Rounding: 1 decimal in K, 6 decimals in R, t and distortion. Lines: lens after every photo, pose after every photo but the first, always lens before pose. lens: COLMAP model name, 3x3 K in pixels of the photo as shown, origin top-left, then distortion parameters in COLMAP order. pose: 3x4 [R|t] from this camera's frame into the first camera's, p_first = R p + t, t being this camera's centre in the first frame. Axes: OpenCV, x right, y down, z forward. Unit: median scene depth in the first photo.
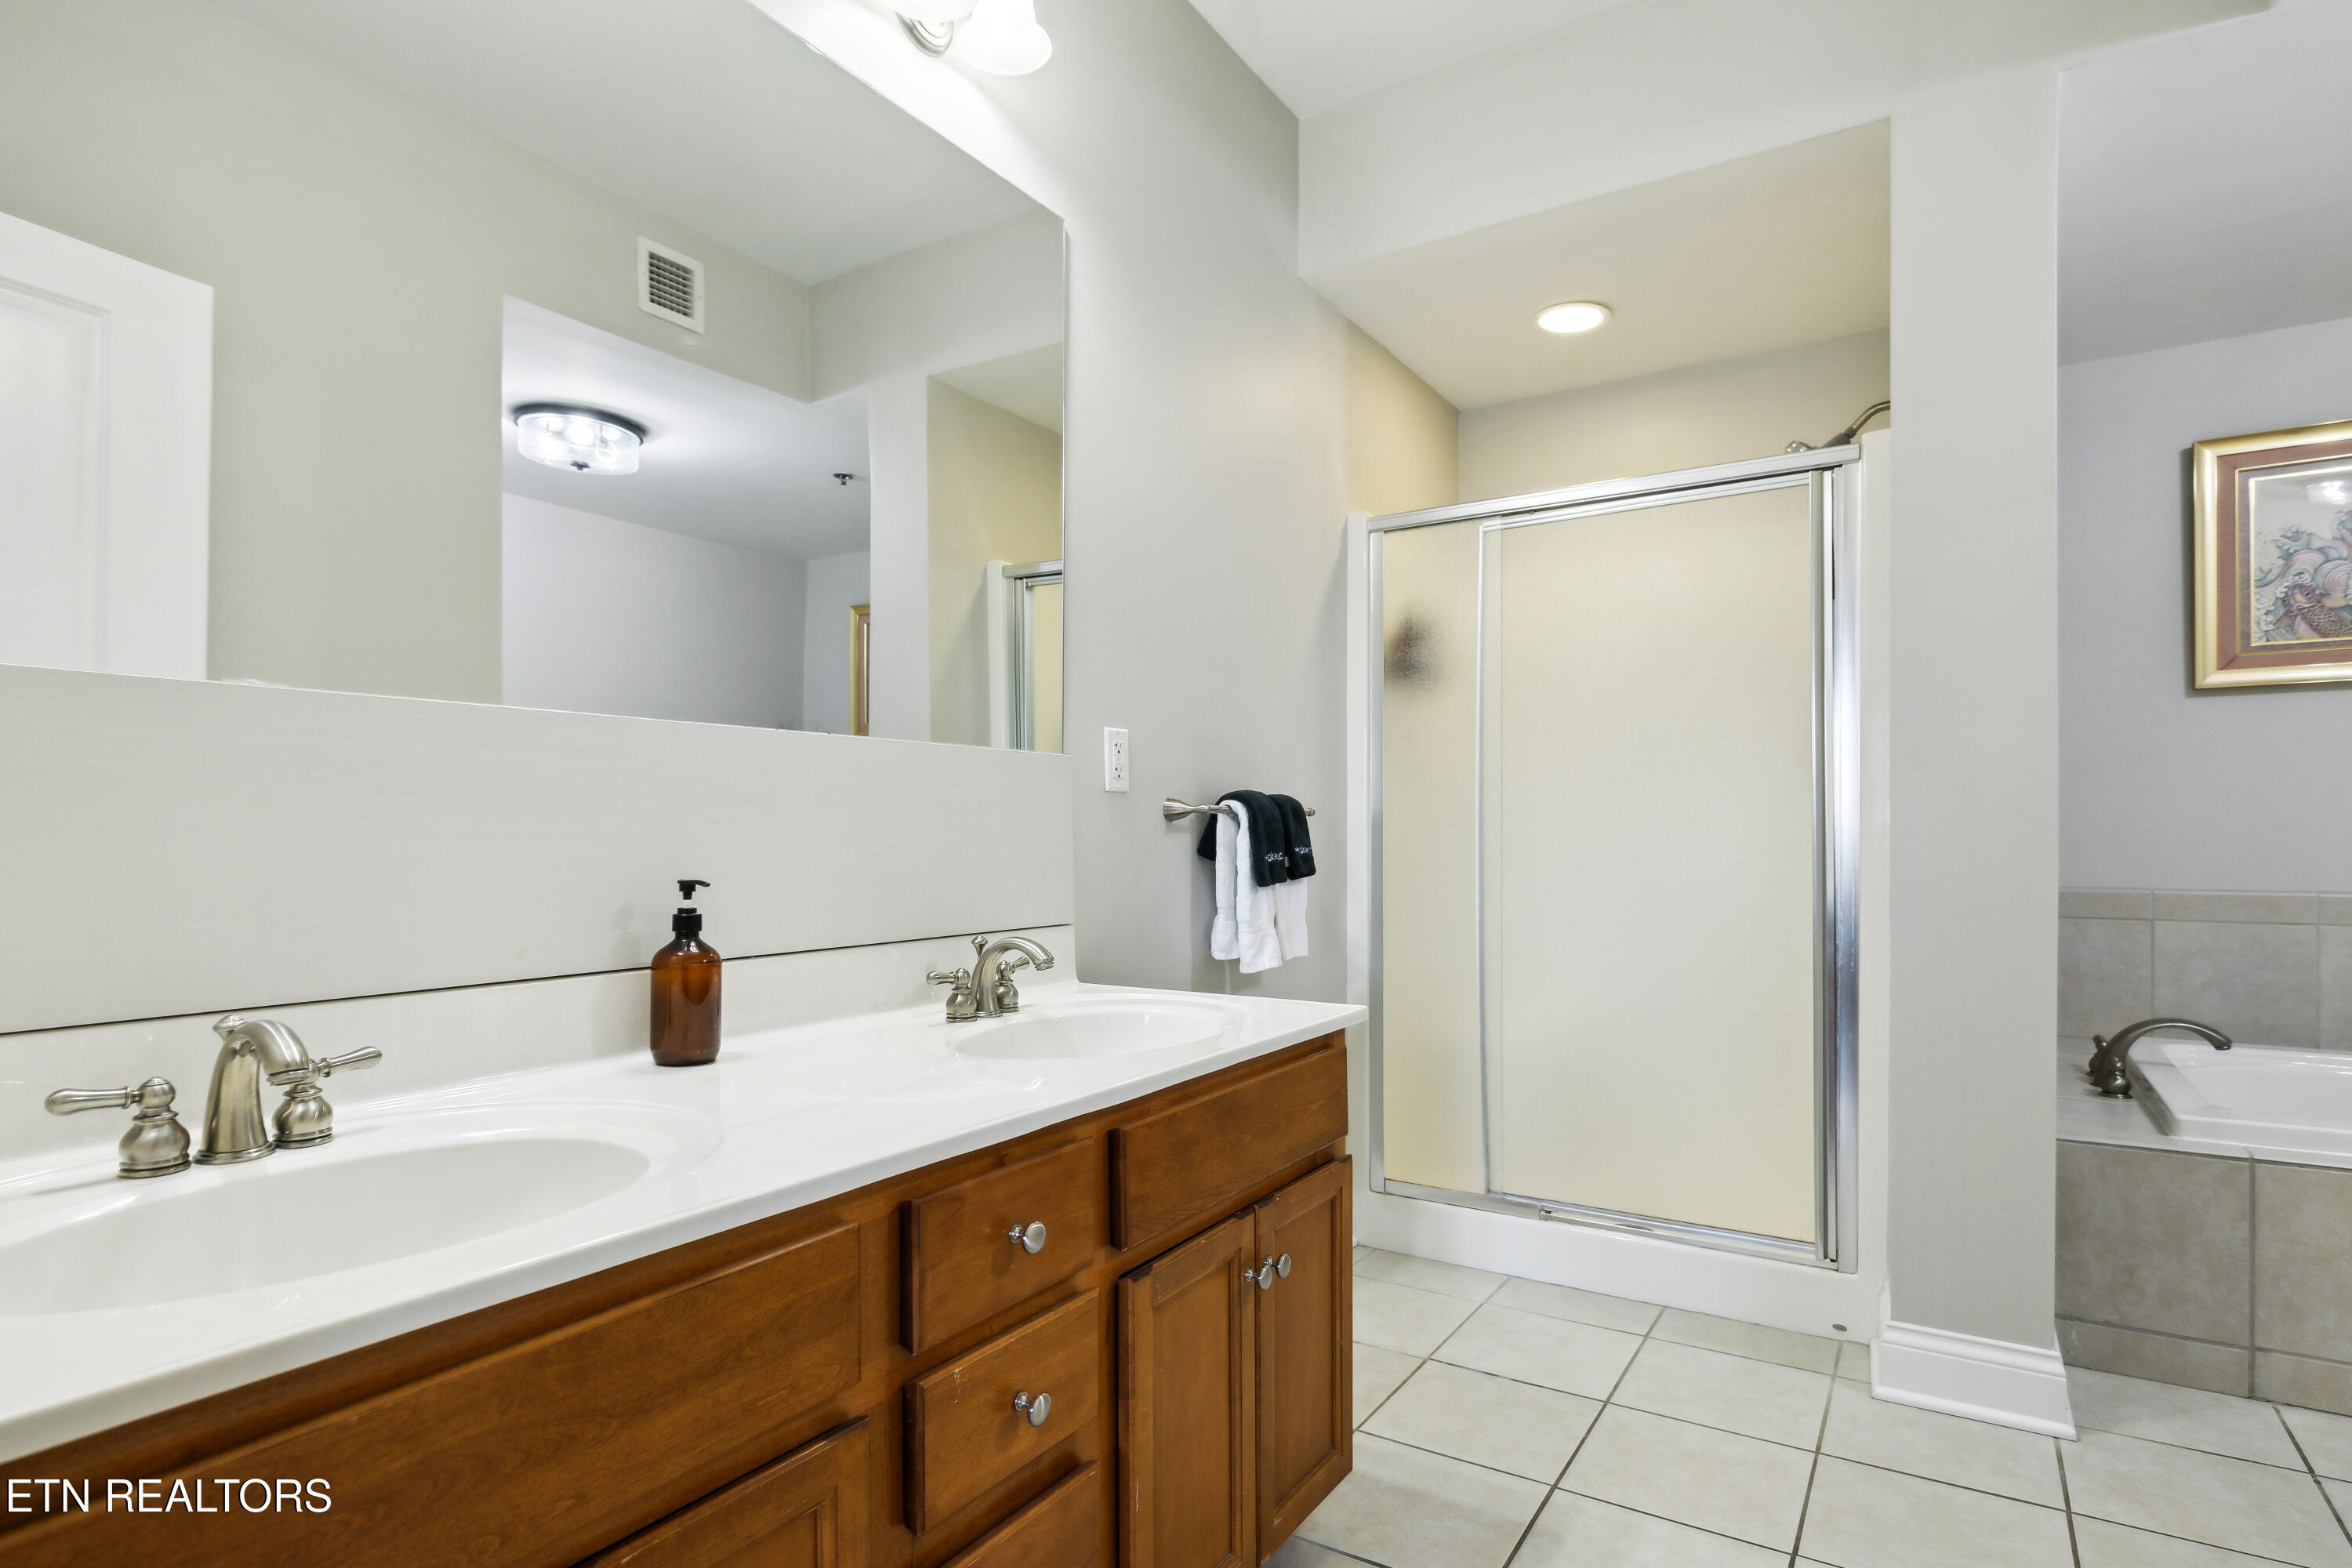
lens RADIAL K [[1231.2, 0, 1136.2], [0, 1231.2, 839.1], [0, 0, 1]] dist [-0.016734, 0.000235]
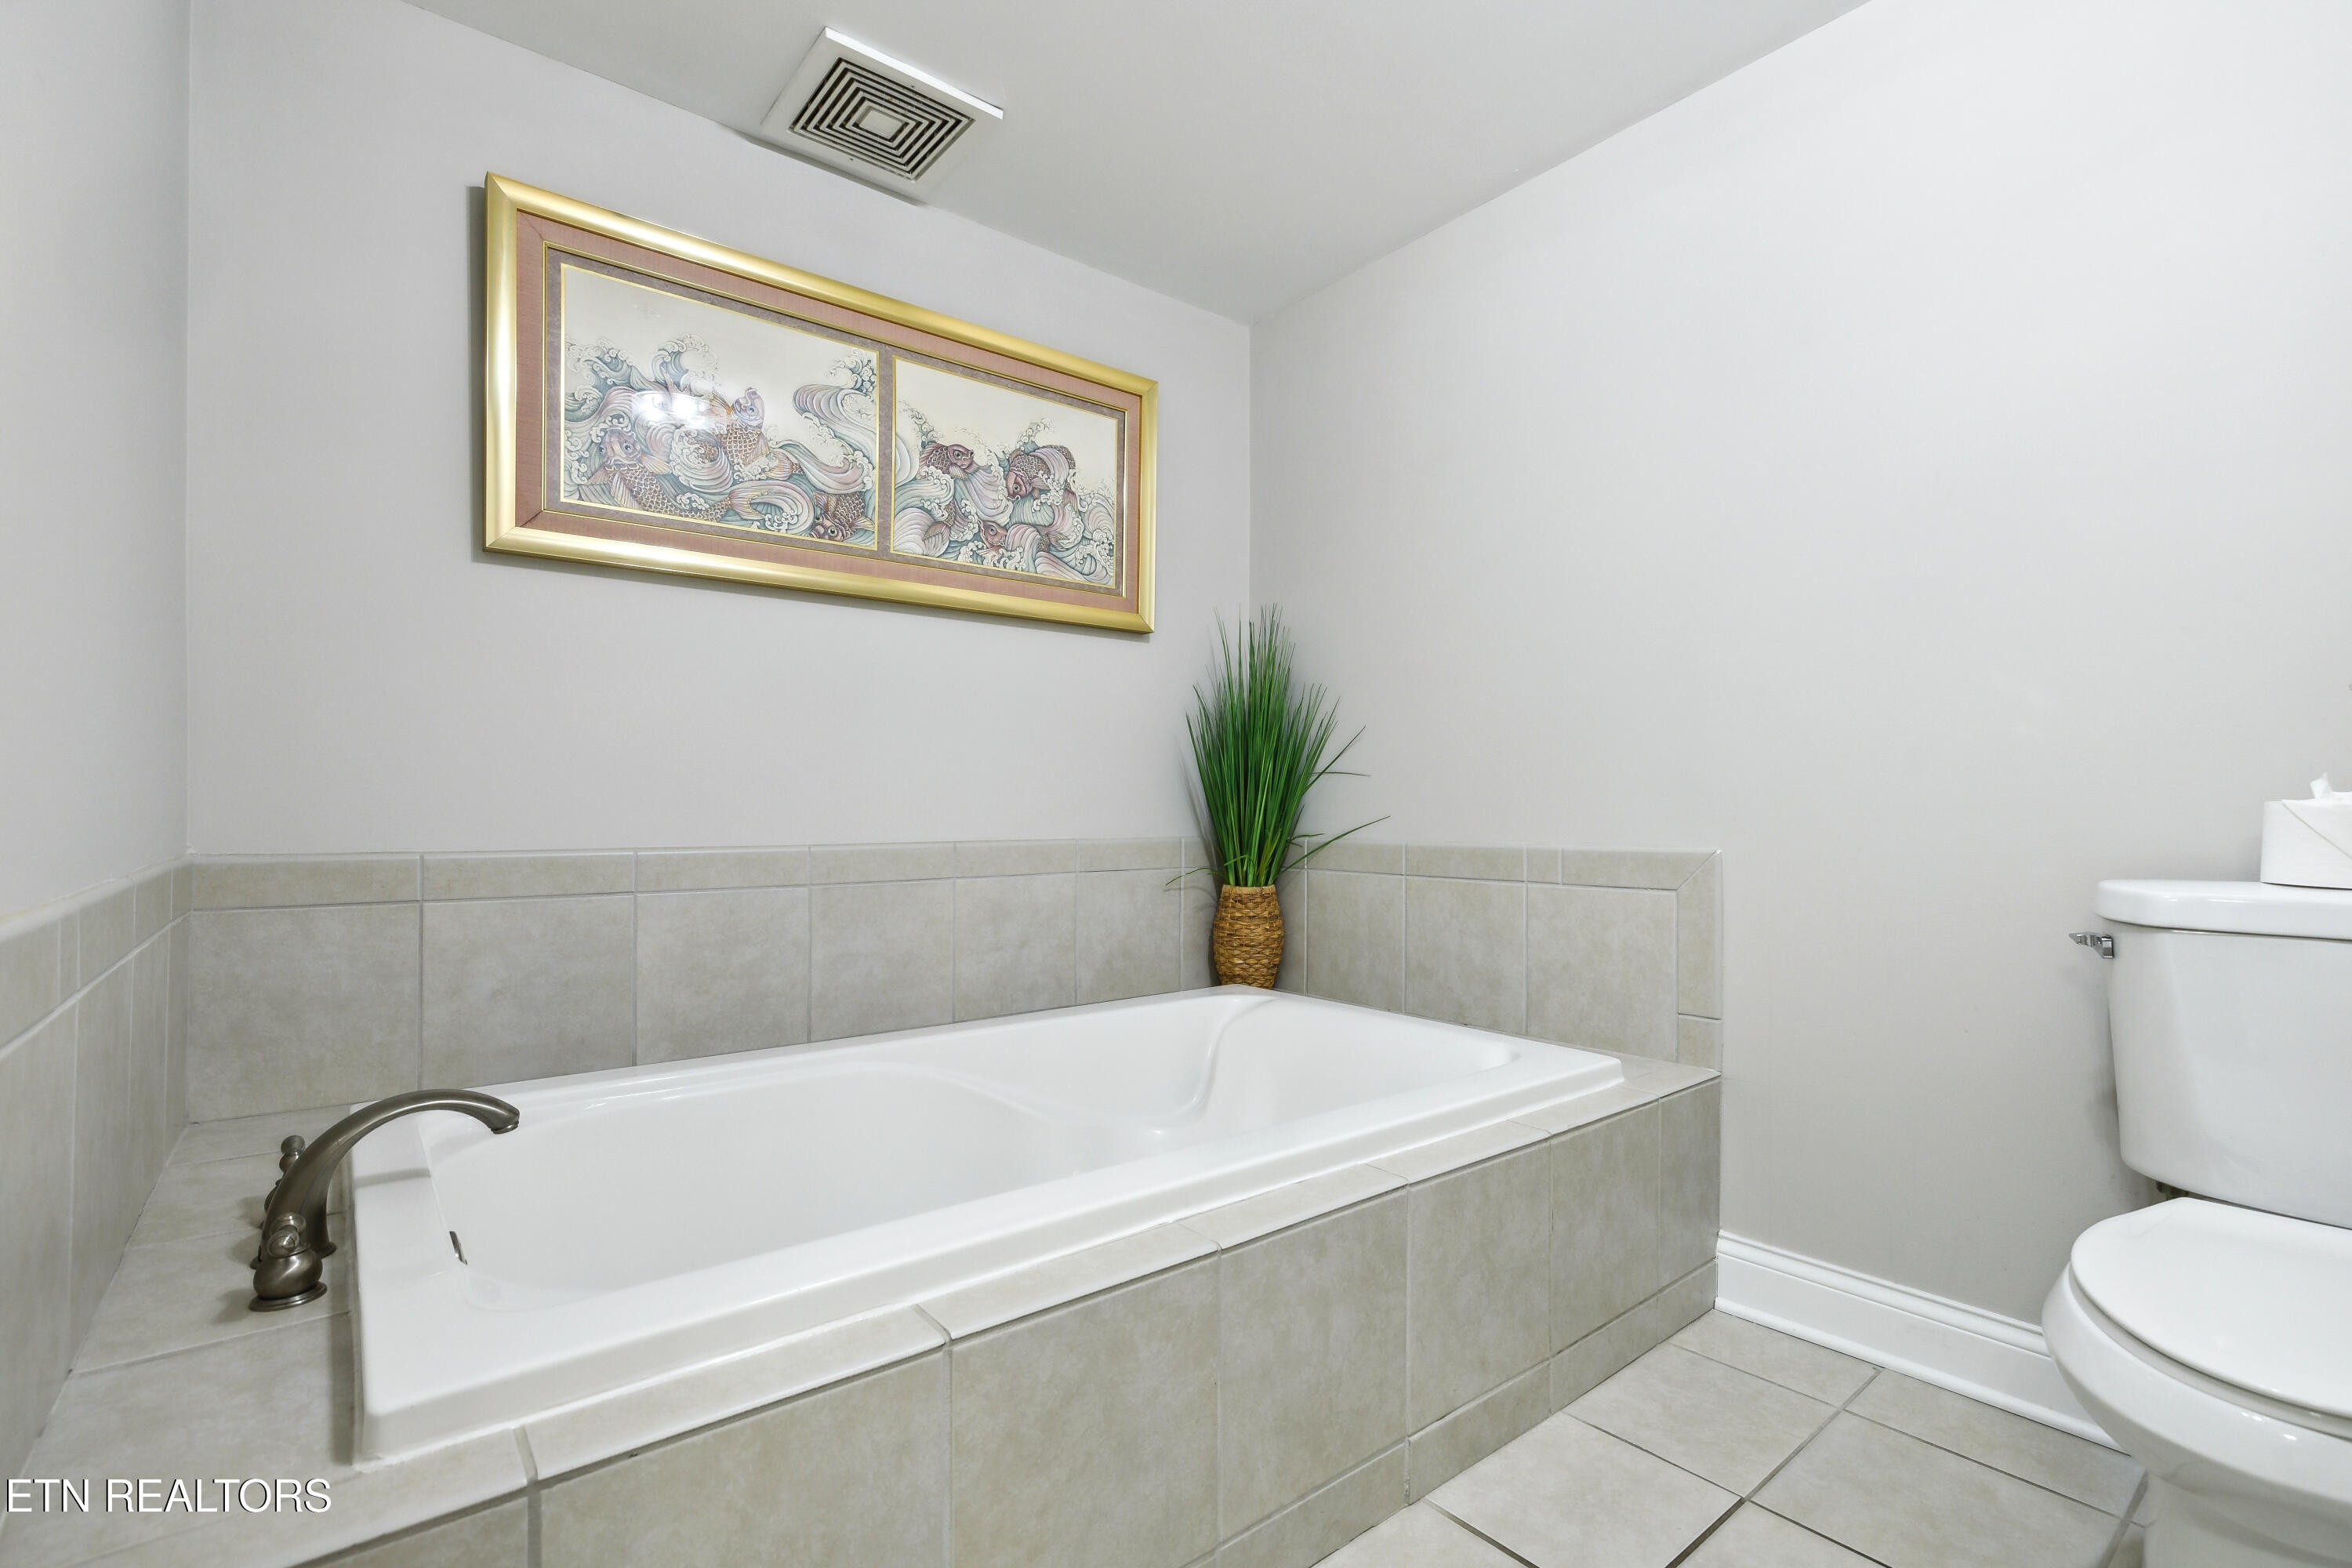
lens RADIAL K [[1090.0, 0, 1161.1], [0, 1090.0, 791.6], [0, 0, 1]] dist [0.022566, 0.000869]
pose [[0.326224, 0.022321, 0.945029, 0.436529], [0.005183, 0.999664, -0.025400, 0.026947], [-0.945278, 0.013184, 0.325998, 0.467441]]
